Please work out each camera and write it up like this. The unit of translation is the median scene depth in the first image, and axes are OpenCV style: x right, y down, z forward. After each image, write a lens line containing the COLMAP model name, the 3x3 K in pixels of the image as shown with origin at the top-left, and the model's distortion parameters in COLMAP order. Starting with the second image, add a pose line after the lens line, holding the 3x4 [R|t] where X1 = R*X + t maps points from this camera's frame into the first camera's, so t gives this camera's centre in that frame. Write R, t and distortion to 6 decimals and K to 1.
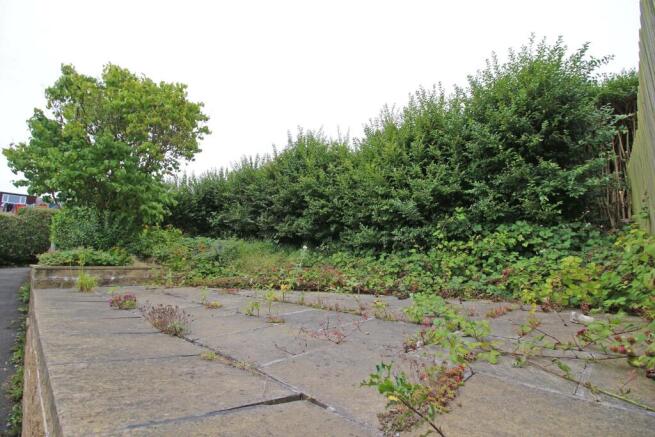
lens RADIAL K [[302.3, 0, 327.3], [0, 302.3, 218.9], [0, 0, 1]] dist [0.001619, -0.000175]
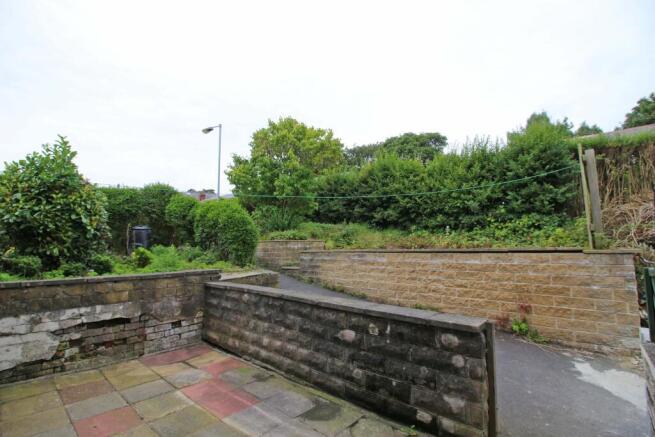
lens RADIAL K [[302.3, 0, 327.6], [0, 302.3, 218.9], [0, 0, 1]] dist [0.001619, -0.000175]
pose [[0.998770, -0.013265, 0.047786, -0.792417], [0.010489, 0.998268, 0.057886, -0.078367], [-0.048471, -0.057313, 0.997179, -0.904374]]
